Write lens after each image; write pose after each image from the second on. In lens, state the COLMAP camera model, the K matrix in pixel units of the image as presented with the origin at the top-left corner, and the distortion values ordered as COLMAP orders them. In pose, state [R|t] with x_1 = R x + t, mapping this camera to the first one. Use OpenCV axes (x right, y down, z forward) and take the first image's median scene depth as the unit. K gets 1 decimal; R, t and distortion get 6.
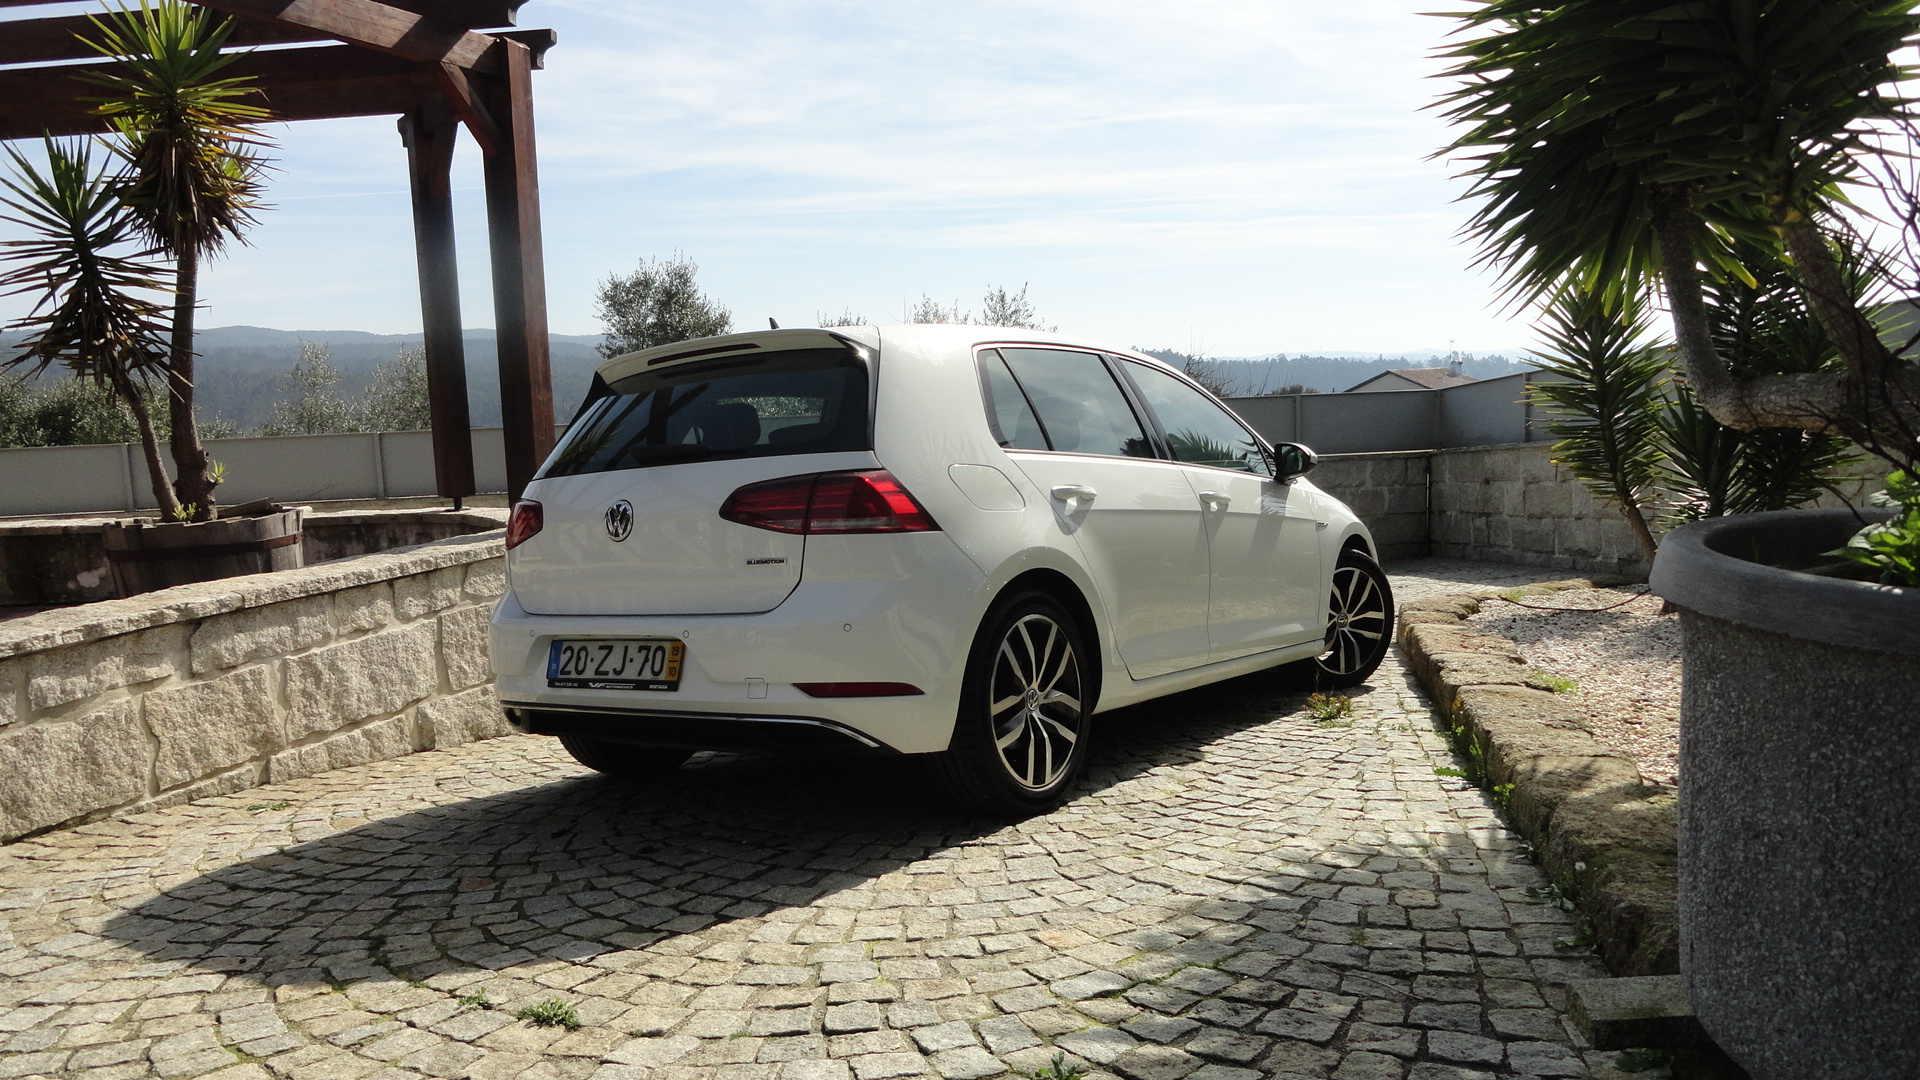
lens RADIAL K [[1456.1, 0, 960.0], [0, 1456.1, 617.7], [0, 0, 1]] dist [-0.002148, -0.000663]
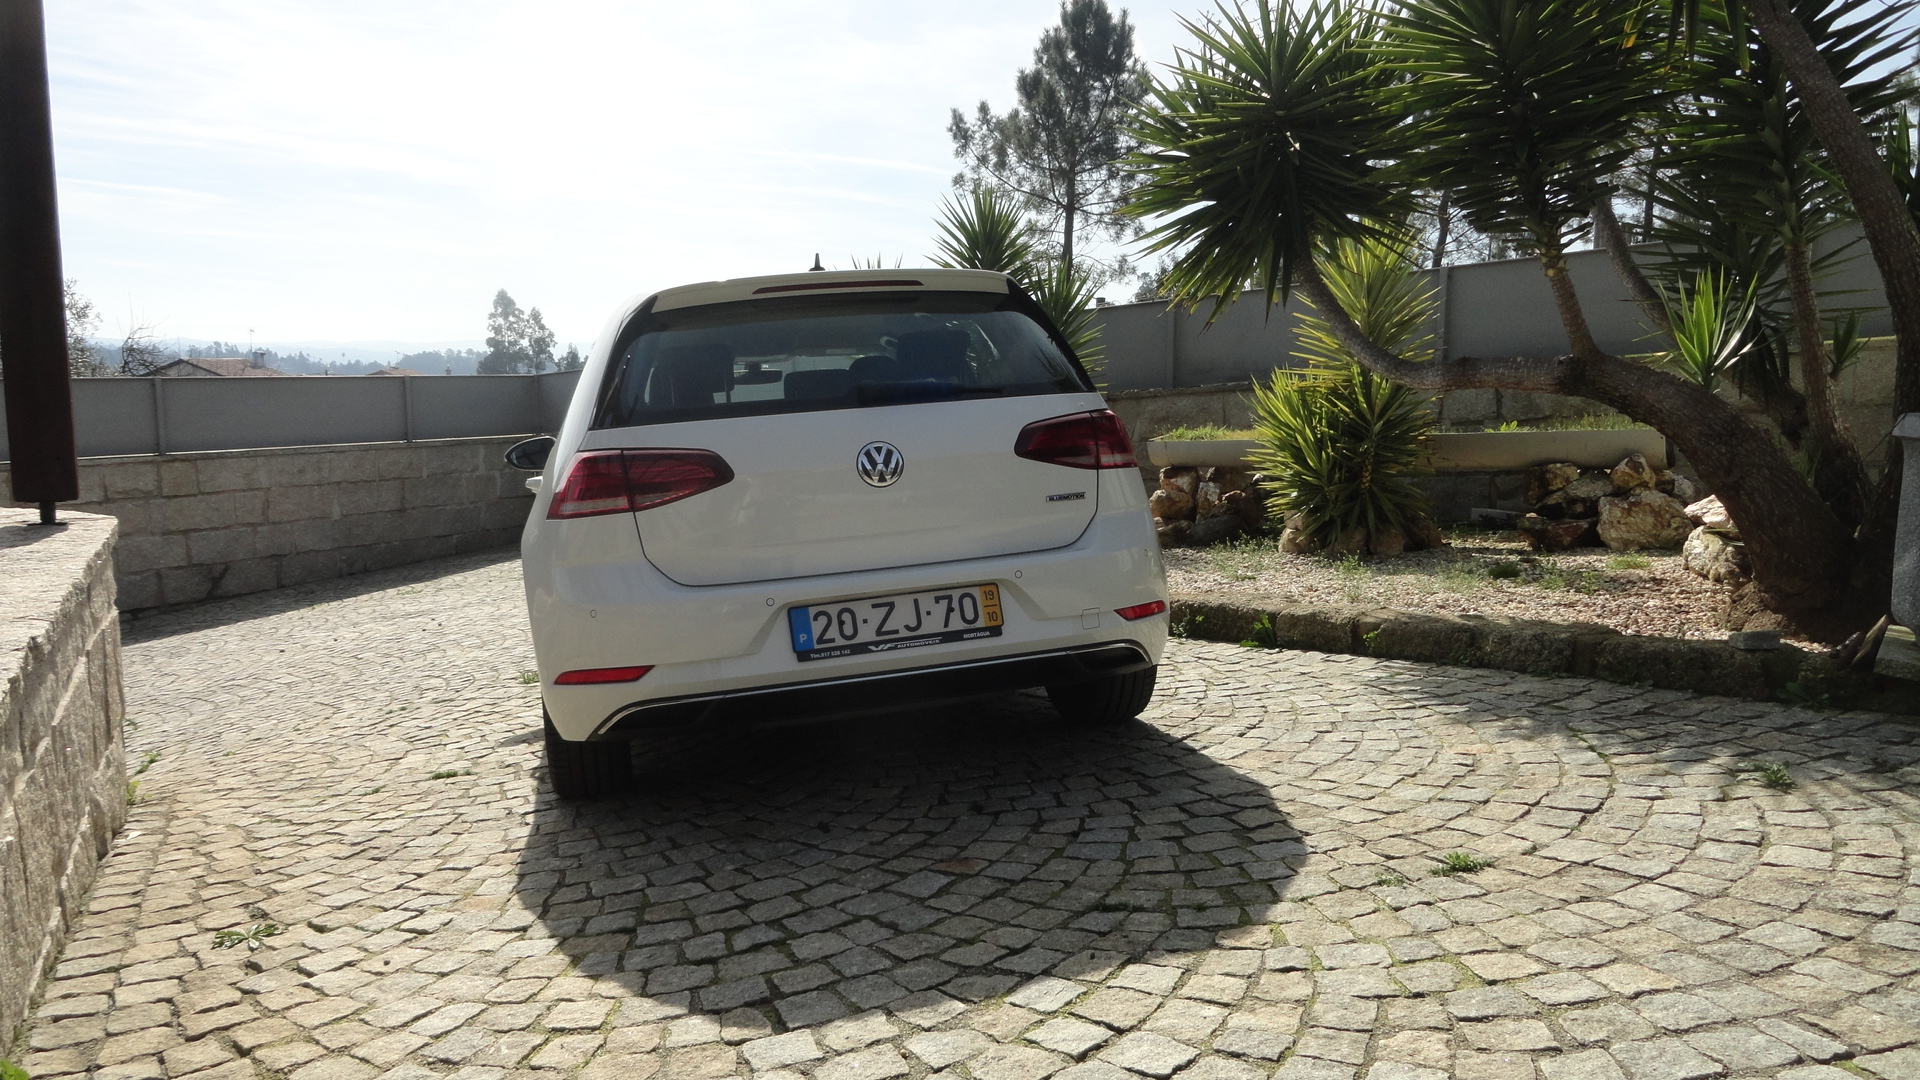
lens RADIAL K [[1448.4, 0, 1038.0], [0, 1448.4, 546.2], [0, 0, 1]] dist [0.007117, 0.004865]
pose [[0.596211, -0.064747, 0.800213, -0.893746], [0.105150, 0.994454, 0.002120, -0.007600], [-0.795912, 0.082878, 0.599712, 0.372028]]
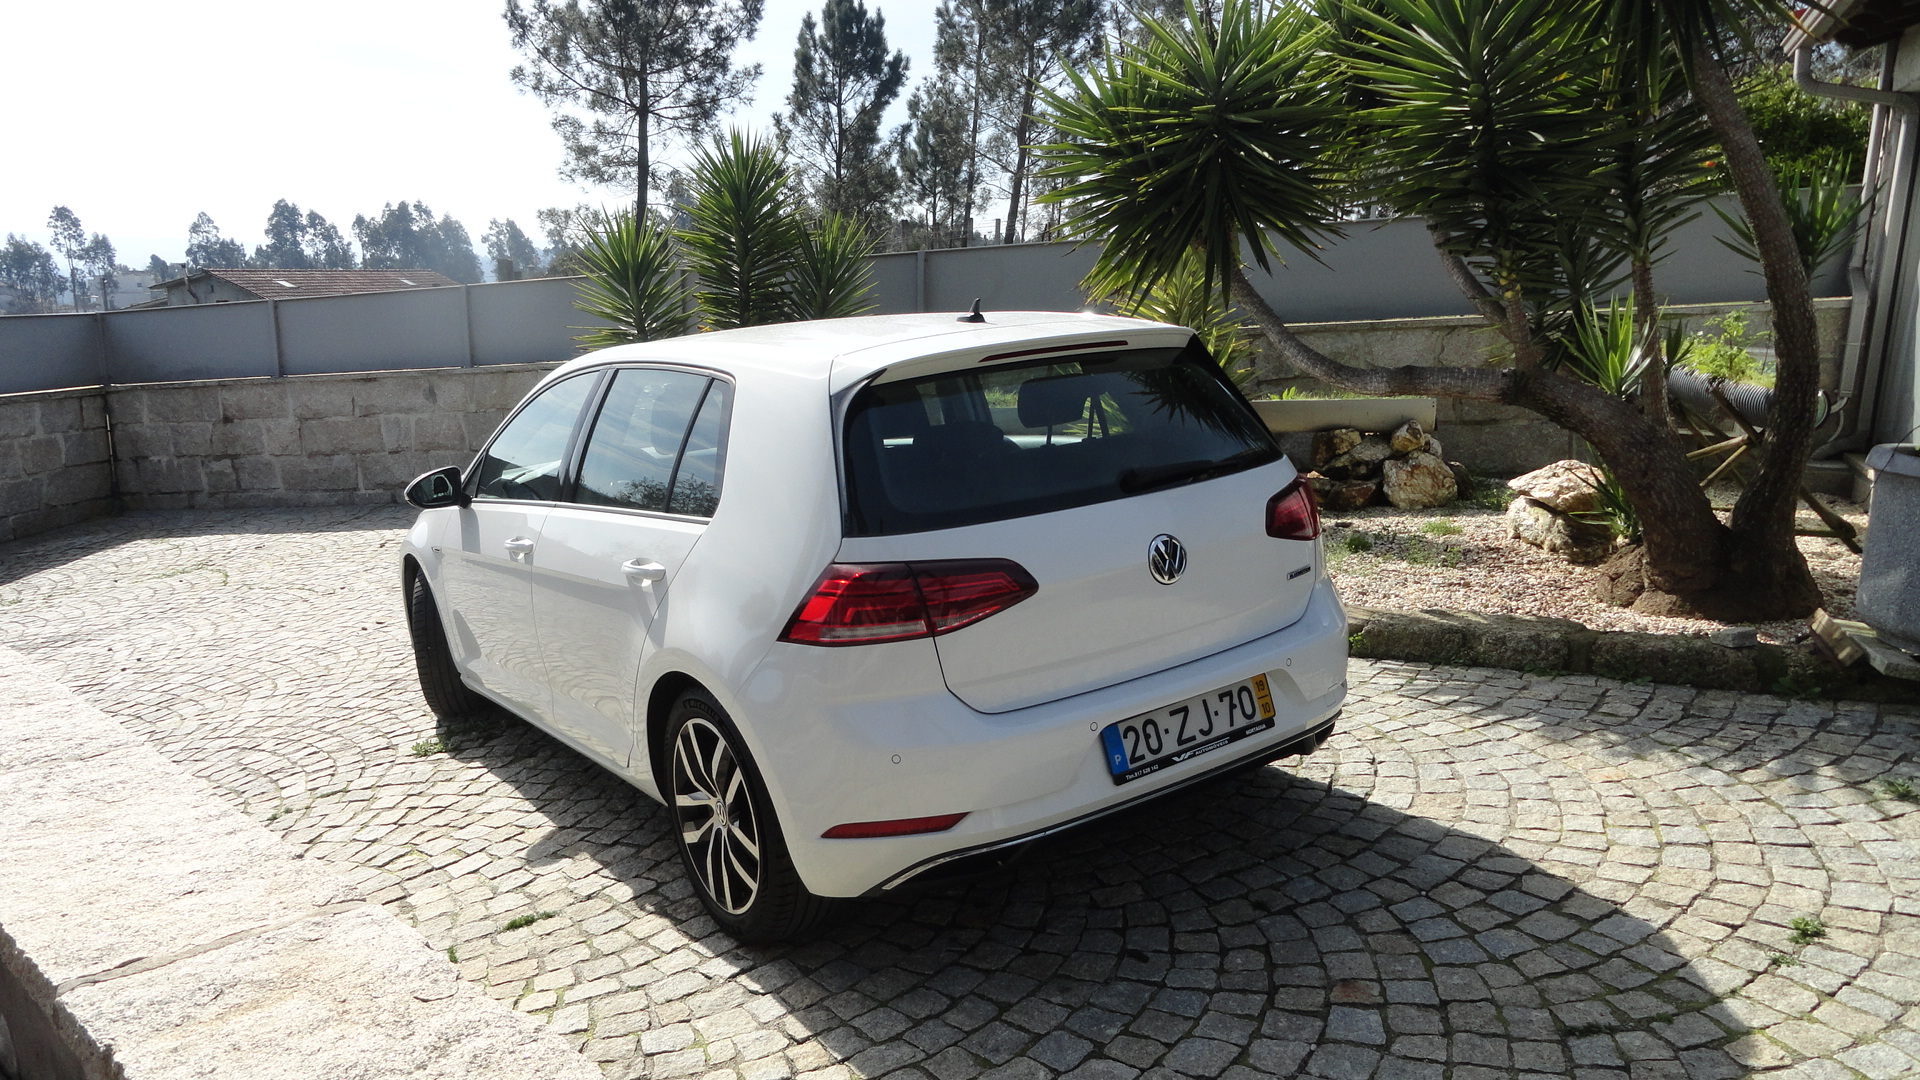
lens RADIAL K [[1421.9, 0, 1050.7], [0, 1421.9, 532.8], [0, 0, 1]] dist [-0.039526, 0.102305]
pose [[0.267309, -0.144329, 0.952741, -1.021069], [0.124798, 0.985578, 0.114289, -0.182845], [-0.955495, 0.088350, 0.281466, 0.817233]]
